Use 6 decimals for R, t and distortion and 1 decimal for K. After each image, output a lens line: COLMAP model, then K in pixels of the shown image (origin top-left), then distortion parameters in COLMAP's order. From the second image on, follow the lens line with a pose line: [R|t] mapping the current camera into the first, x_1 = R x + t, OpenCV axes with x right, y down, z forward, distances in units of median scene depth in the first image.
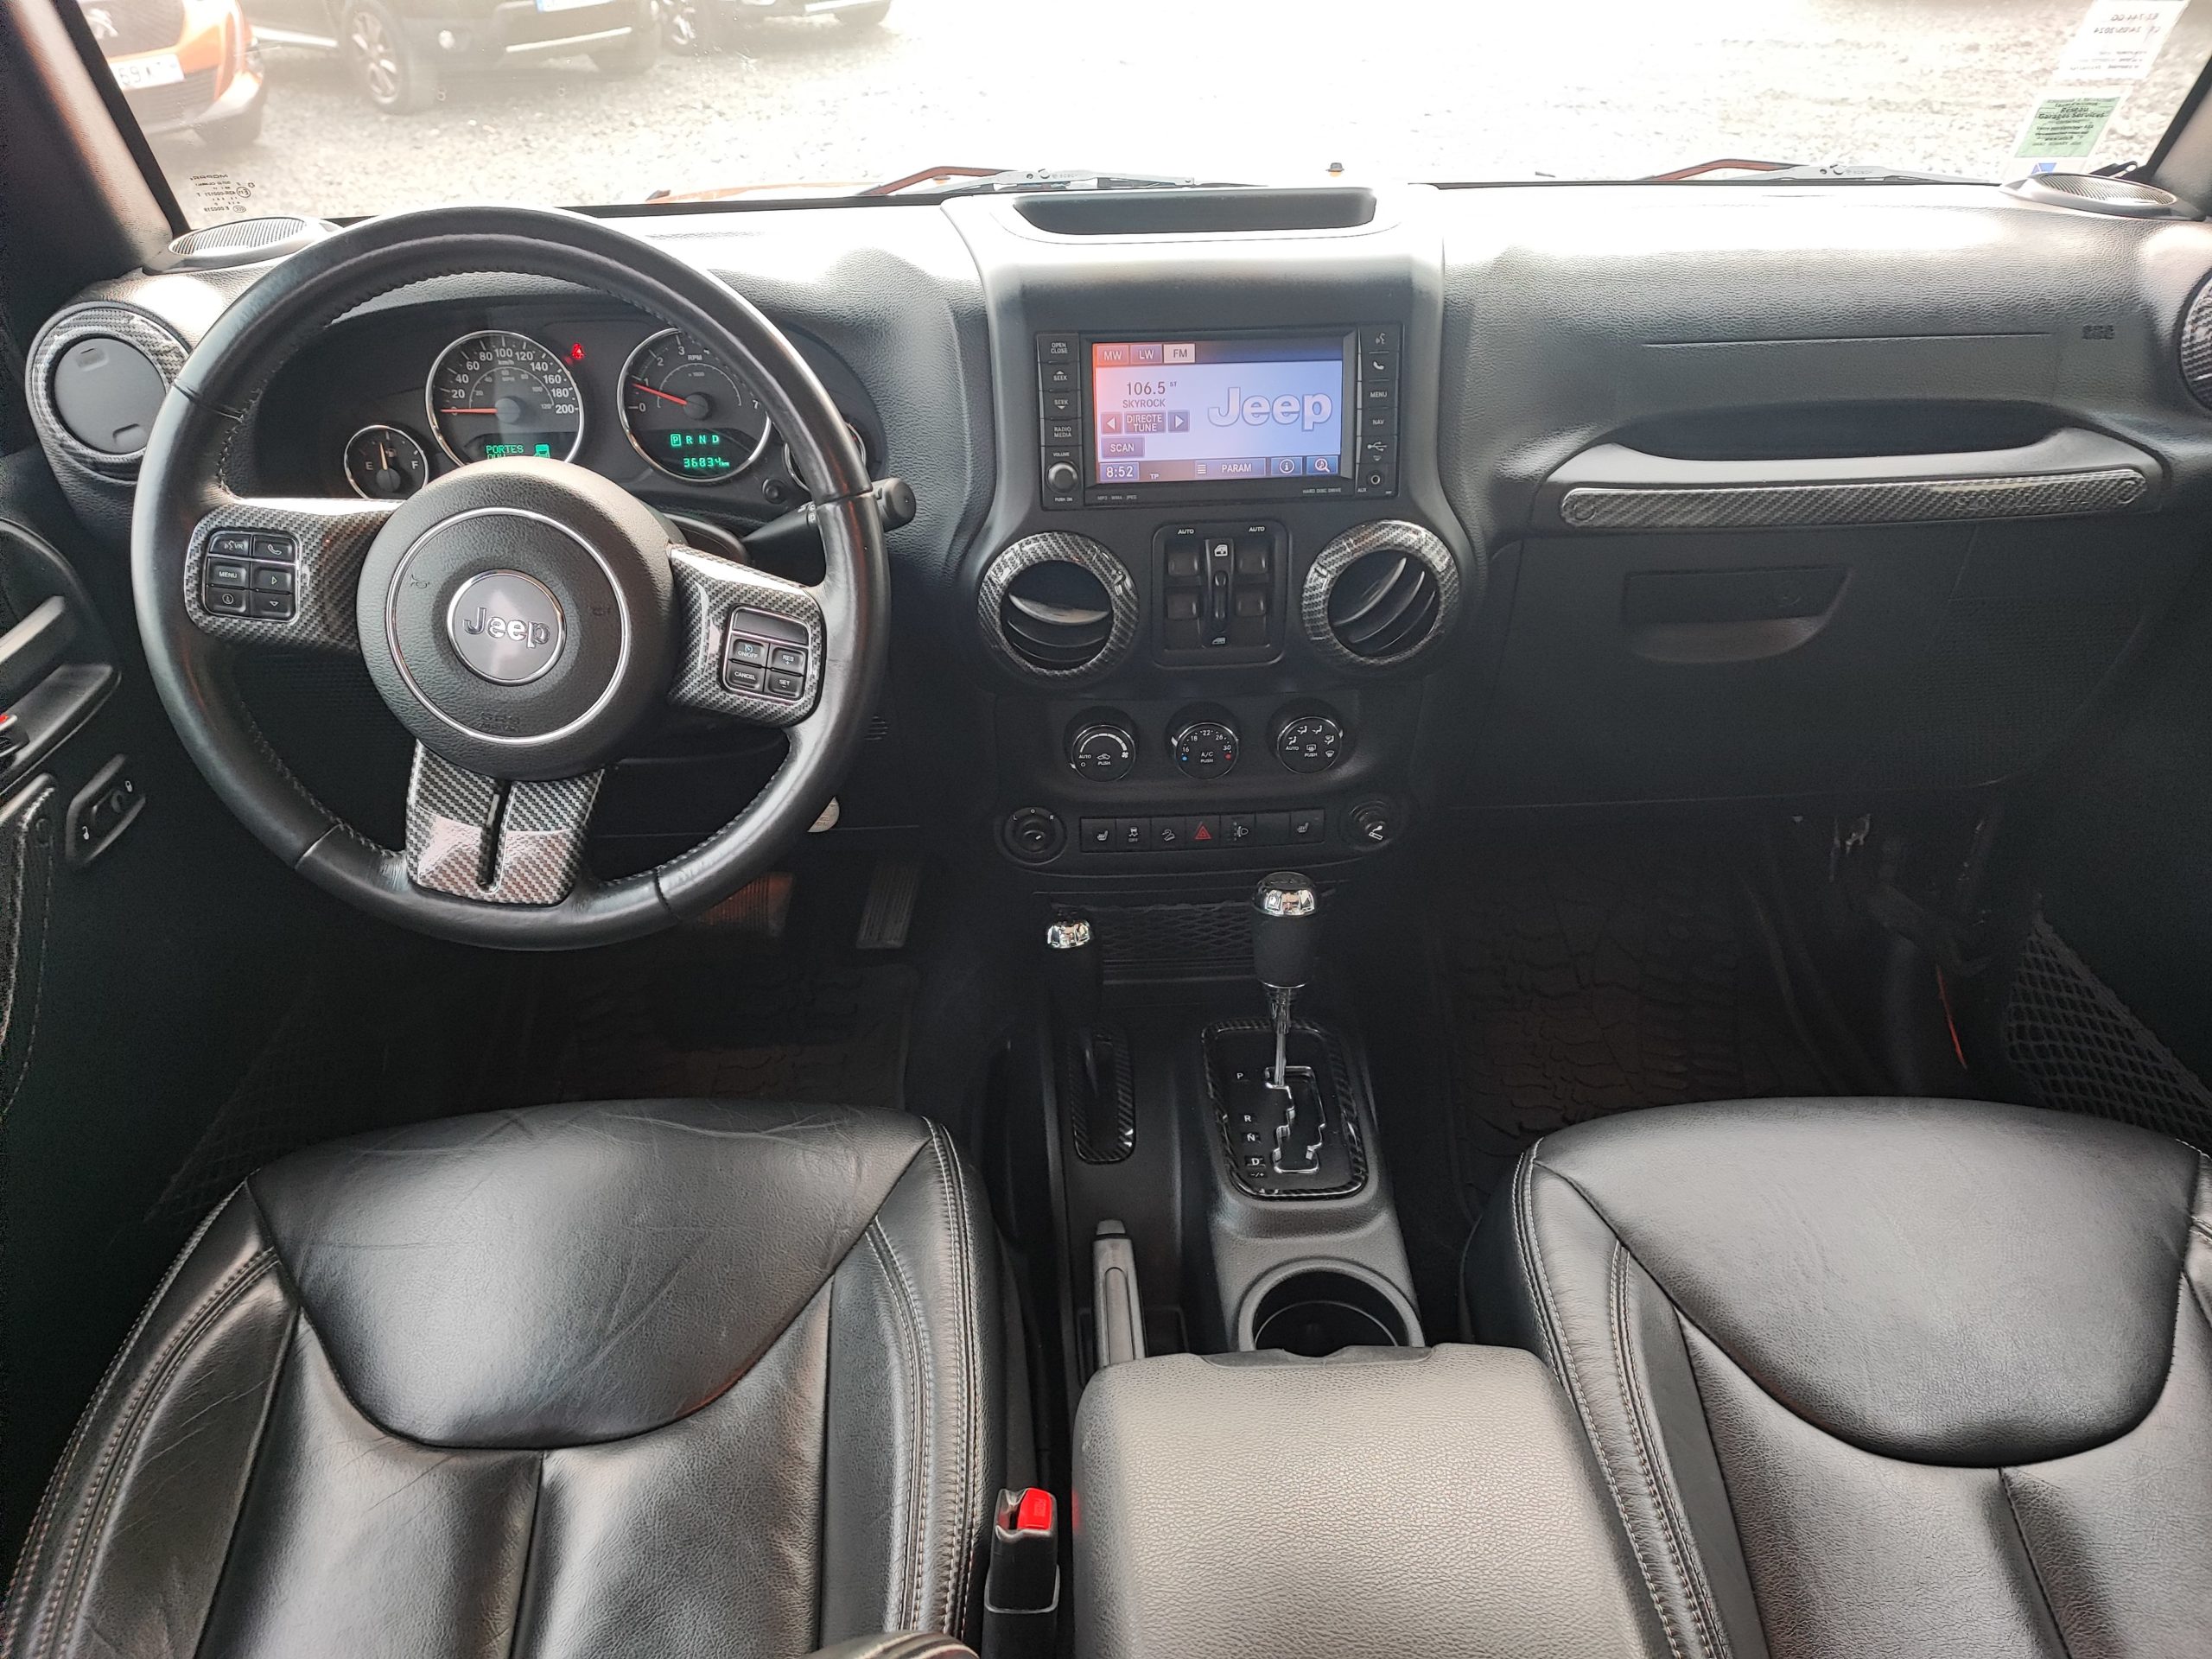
lens RADIAL K [[1594.3, 0, 1105.6], [0, 1594.3, 823.3], [0, 0, 1]] dist [0.074430, -0.092674]
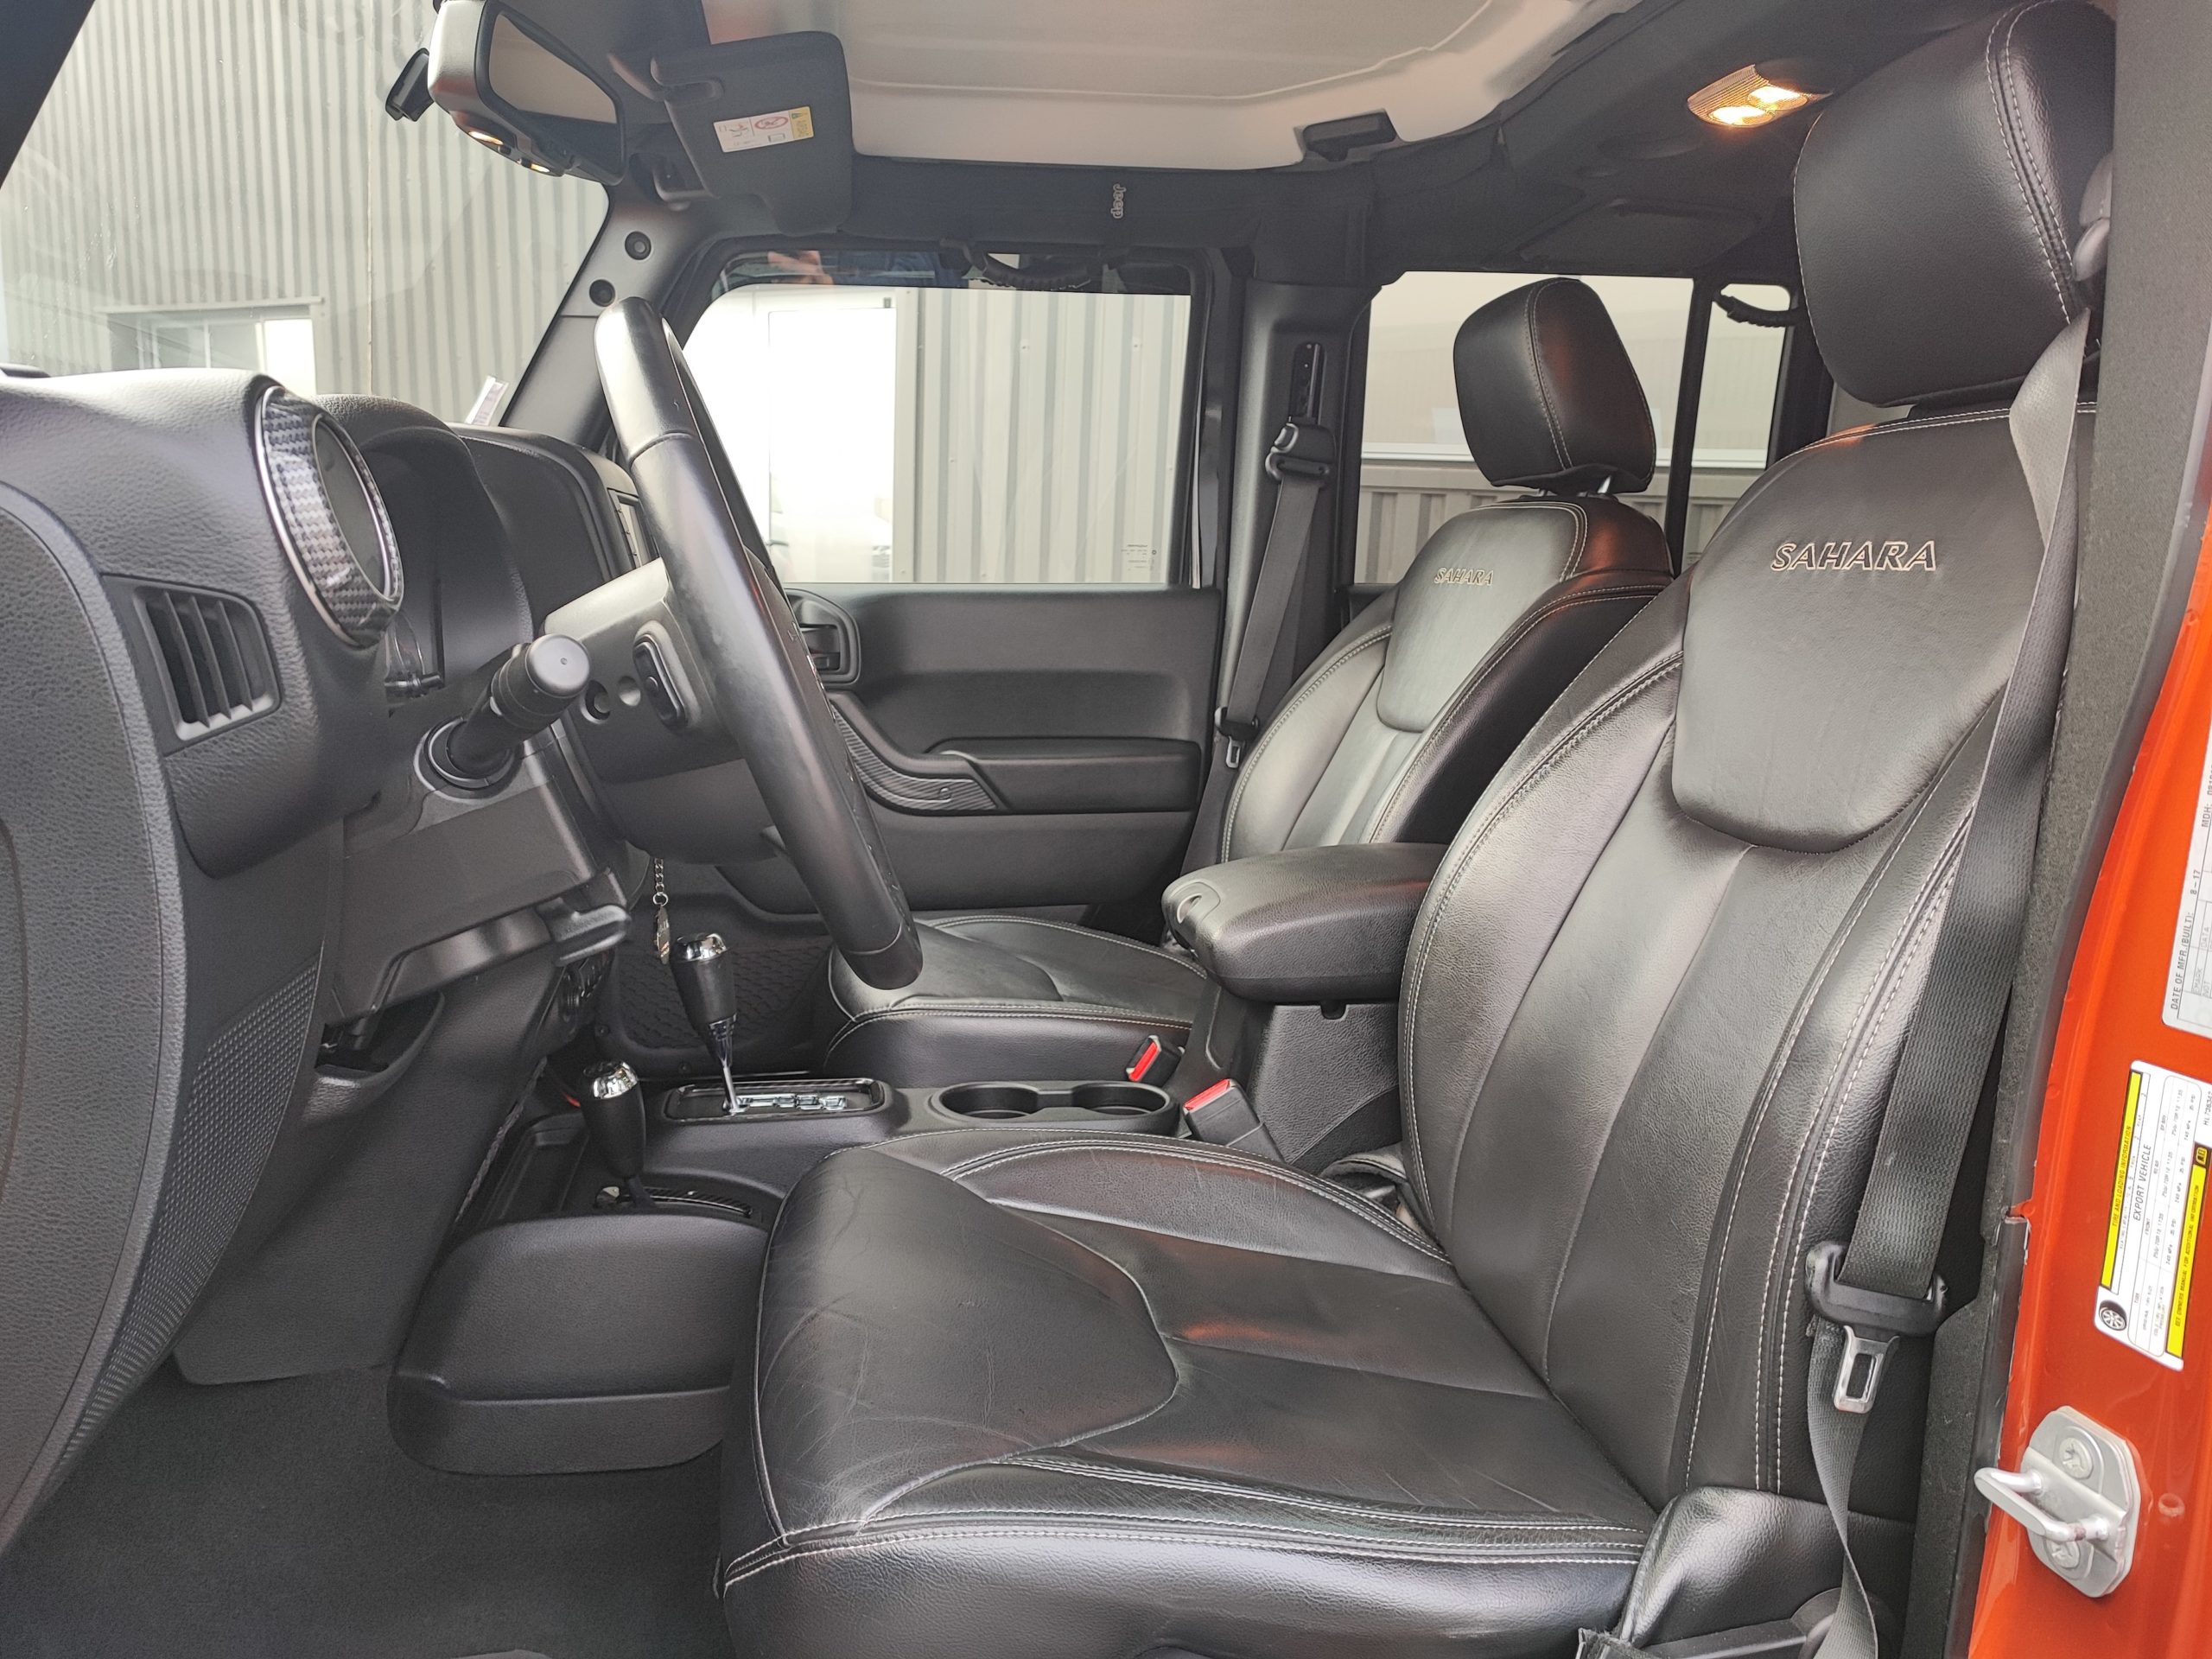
lens RADIAL K [[1594.3, 0, 1105.6], [0, 1594.3, 823.3], [0, 0, 1]] dist [0.074430, -0.092674]
pose [[-0.122461, -0.151729, 0.980807, -1.162487], [0.517521, 0.833491, 0.193556, -0.117682], [-0.846862, 0.531291, -0.023547, 0.743206]]
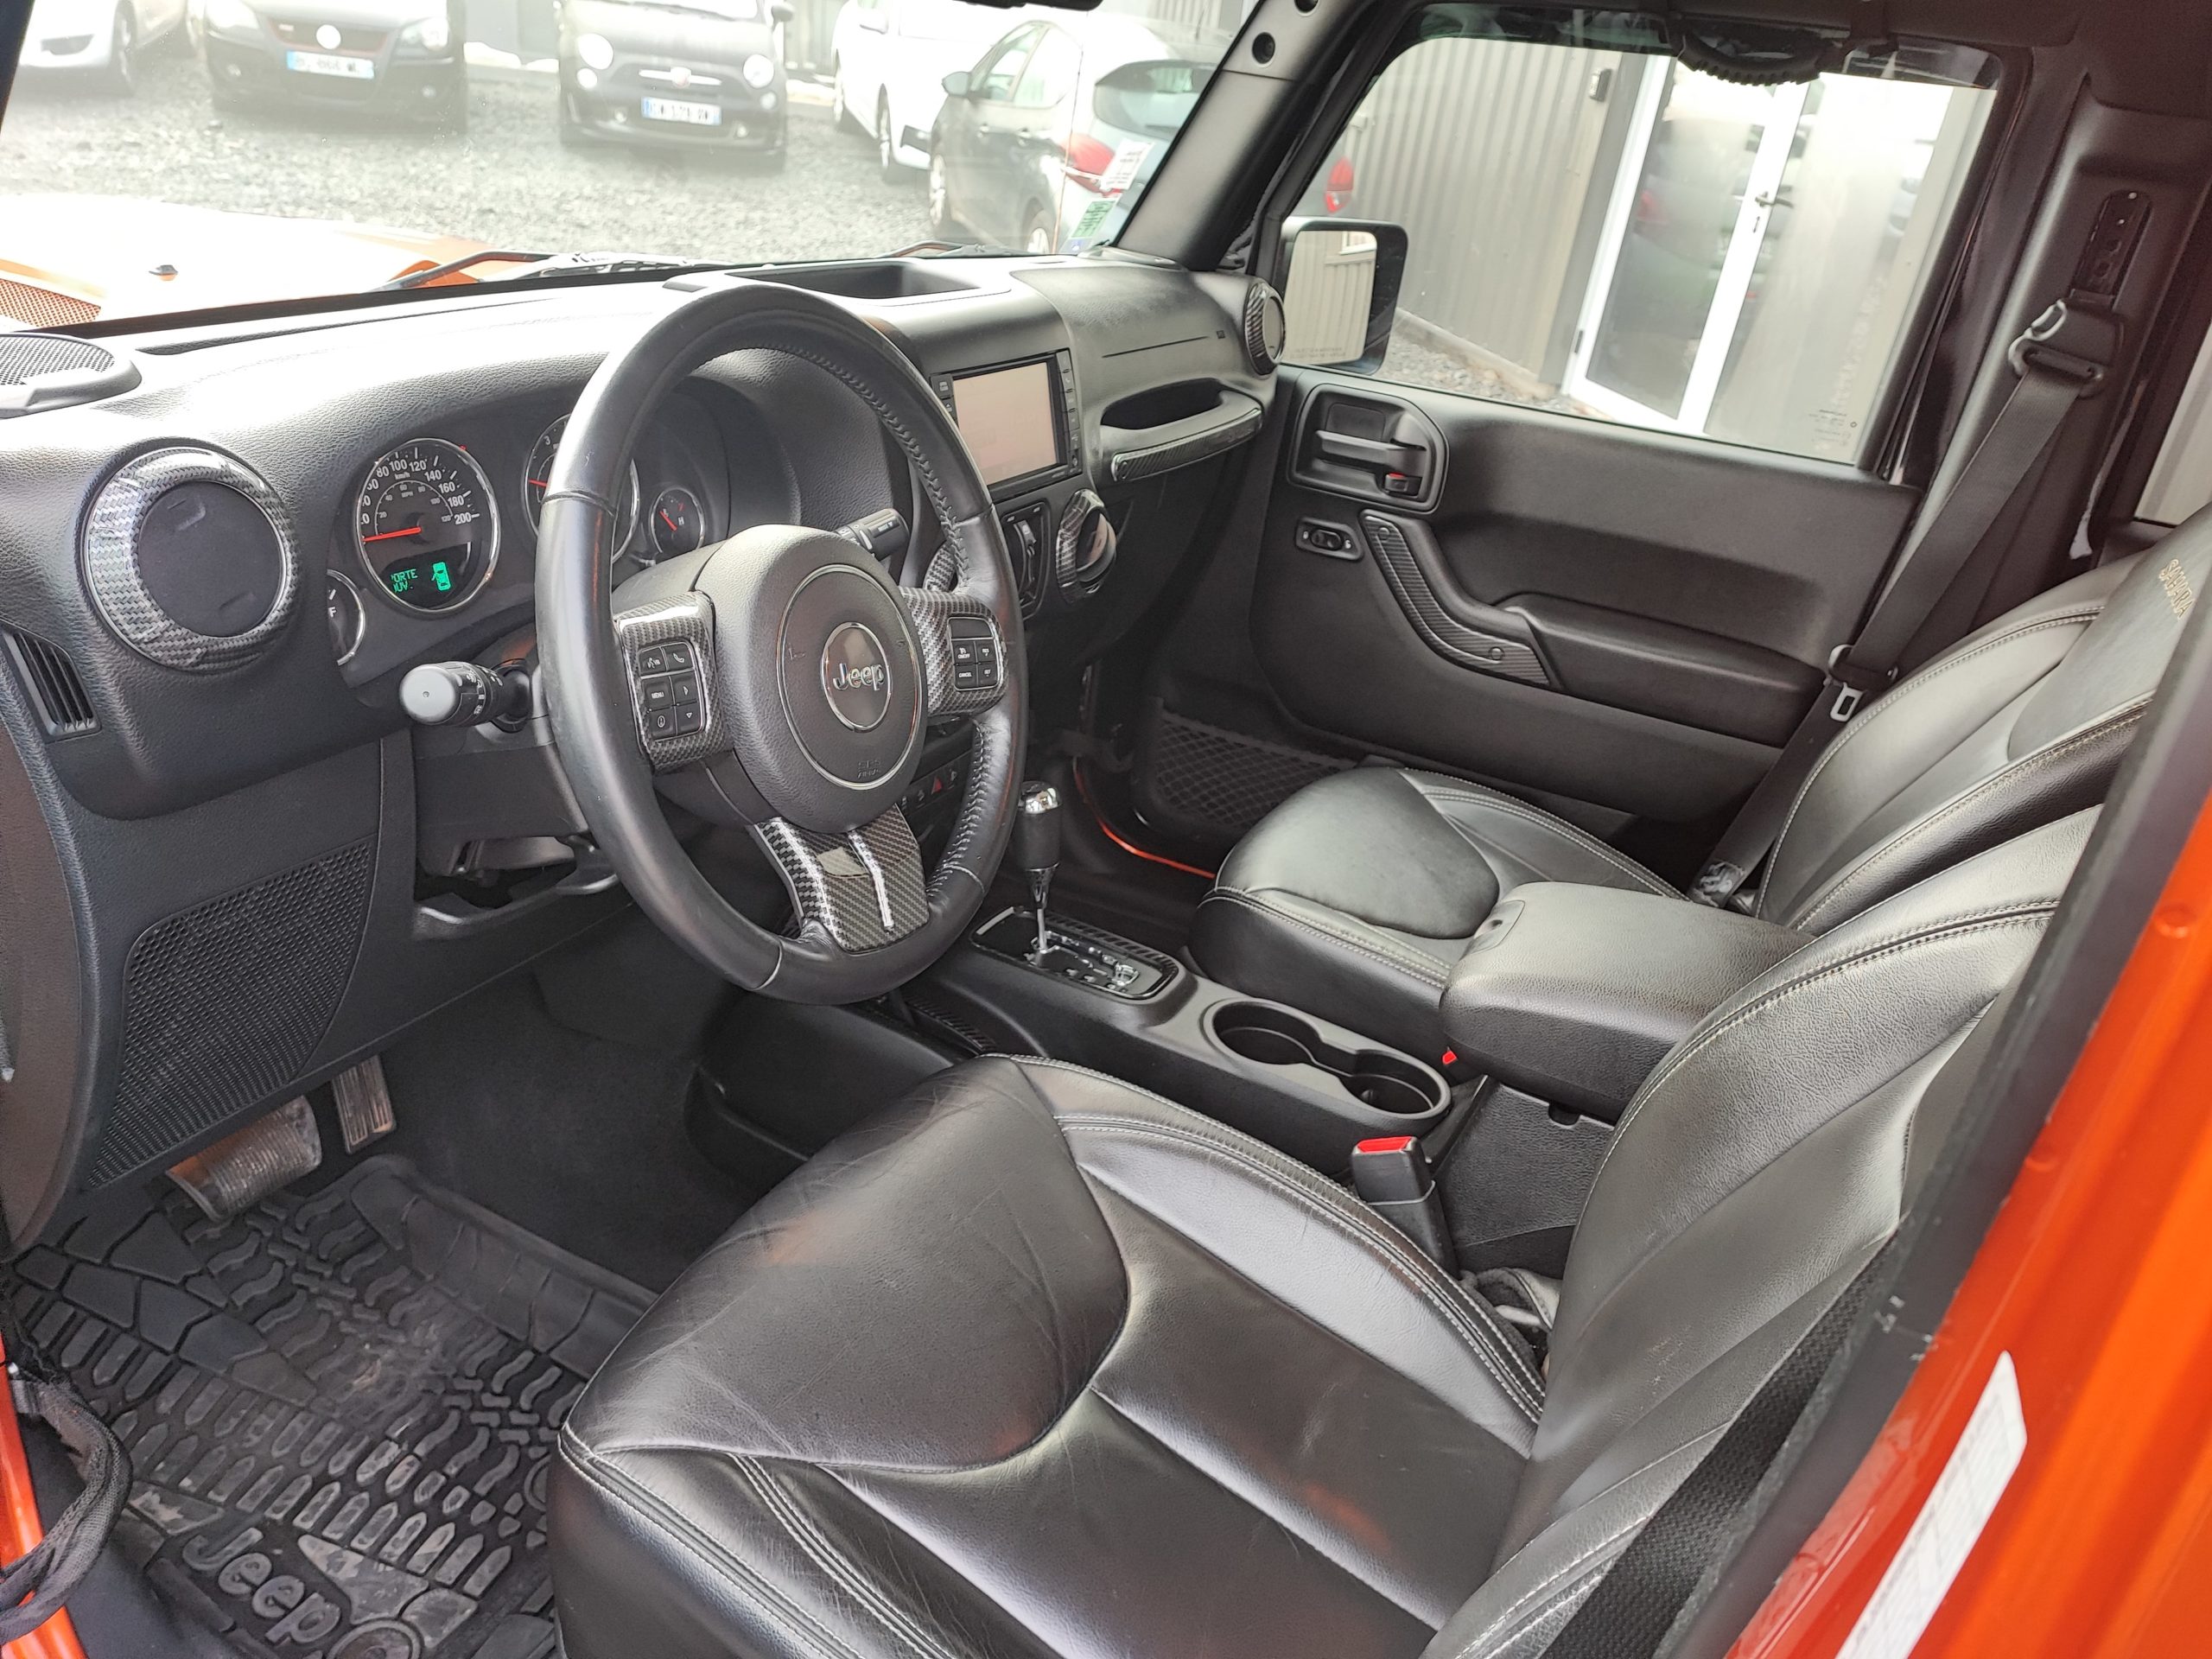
lens RADIAL K [[1594.3, 0, 1105.6], [0, 1594.3, 823.3], [0, 0, 1]] dist [0.074430, -0.092674]
pose [[0.485211, -0.308130, 0.818307, -0.954167], [0.349959, 0.926063, 0.141199, -0.101871], [-0.801311, 0.217863, 0.557168, 0.250942]]
